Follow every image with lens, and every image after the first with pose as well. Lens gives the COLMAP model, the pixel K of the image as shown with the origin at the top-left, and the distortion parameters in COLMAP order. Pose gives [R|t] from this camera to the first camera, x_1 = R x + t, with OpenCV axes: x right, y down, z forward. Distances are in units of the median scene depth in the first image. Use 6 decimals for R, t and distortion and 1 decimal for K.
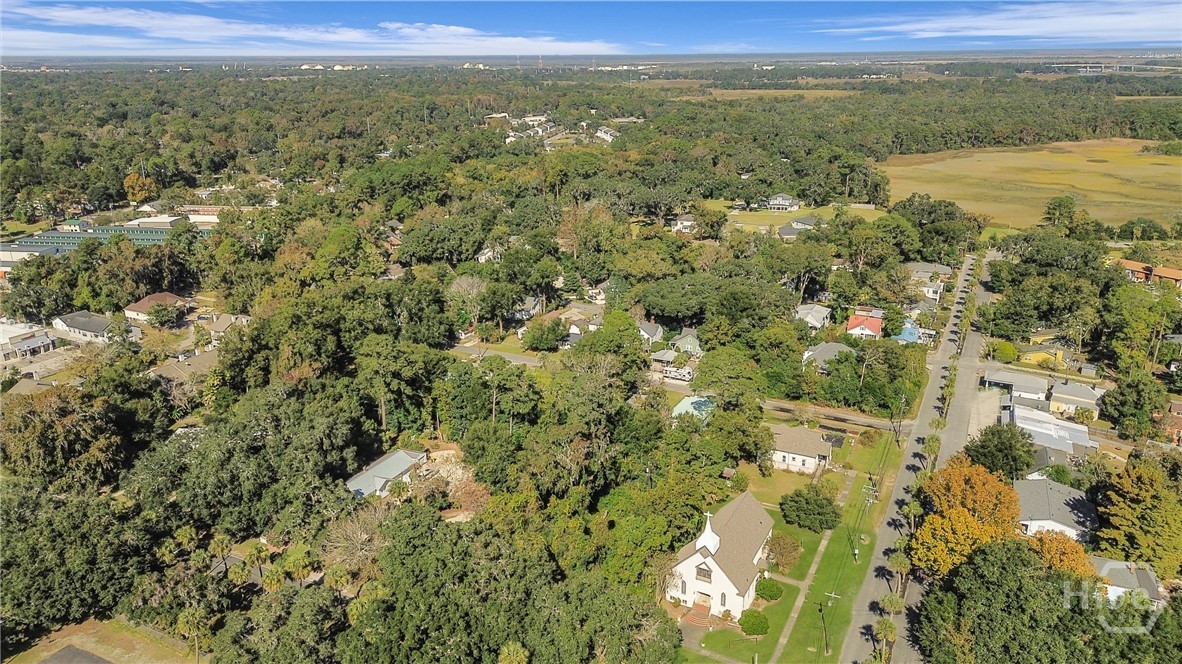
lens RADIAL K [[831.6, 0, 592.7], [0, 831.6, 334.4], [0, 0, 1]] dist [0.080628, -0.073504]
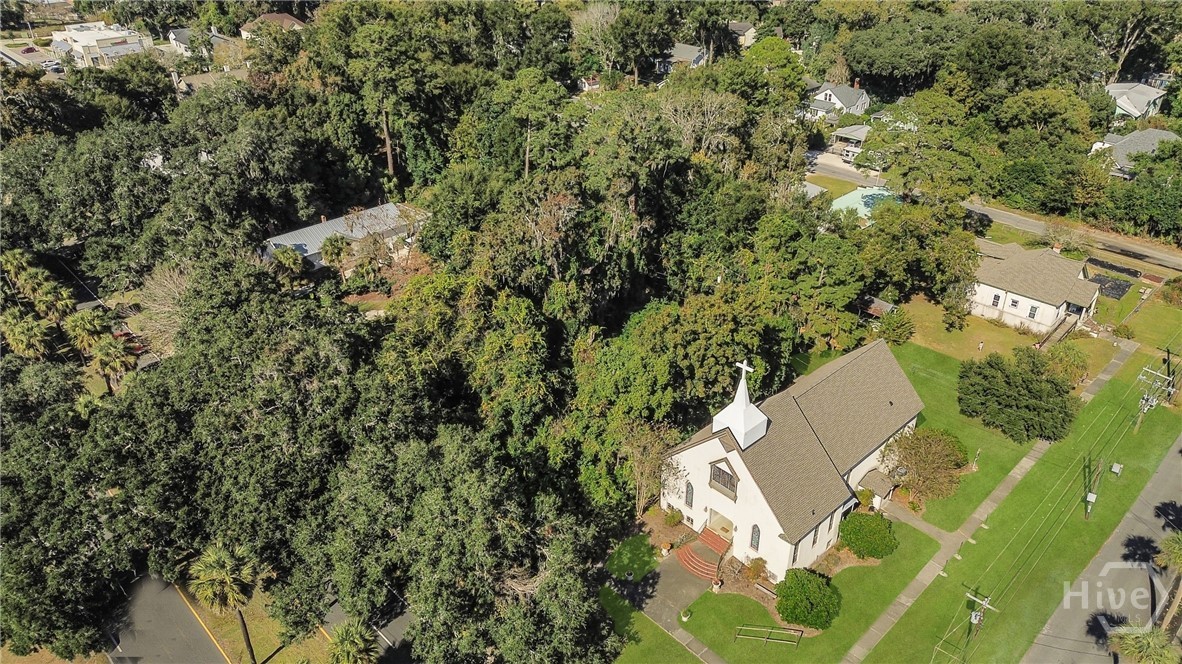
lens RADIAL K [[831.6, 0, 592.7], [0, 831.6, 334.4], [0, 0, 1]] dist [0.080628, -0.073504]
pose [[0.947046, 0.165617, -0.275090, 0.133961], [-0.105934, 0.969905, 0.219231, 0.076519], [0.303120, -0.178480, 0.936089, 0.394910]]
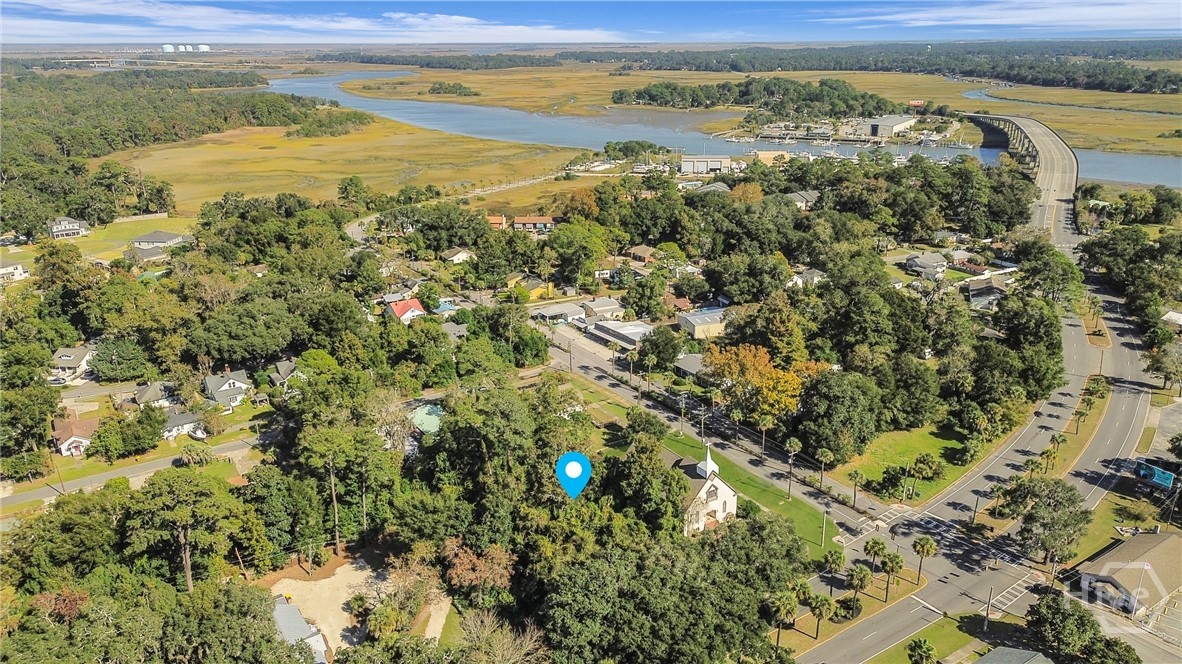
lens RADIAL K [[831.6, 0, 592.7], [0, 831.6, 334.4], [0, 0, 1]] dist [0.080628, -0.073504]
pose [[0.486718, -0.286867, 0.825114, -0.630018], [0.282570, 0.945464, 0.162027, -0.120814], [-0.826596, 0.154291, 0.541234, 0.349716]]
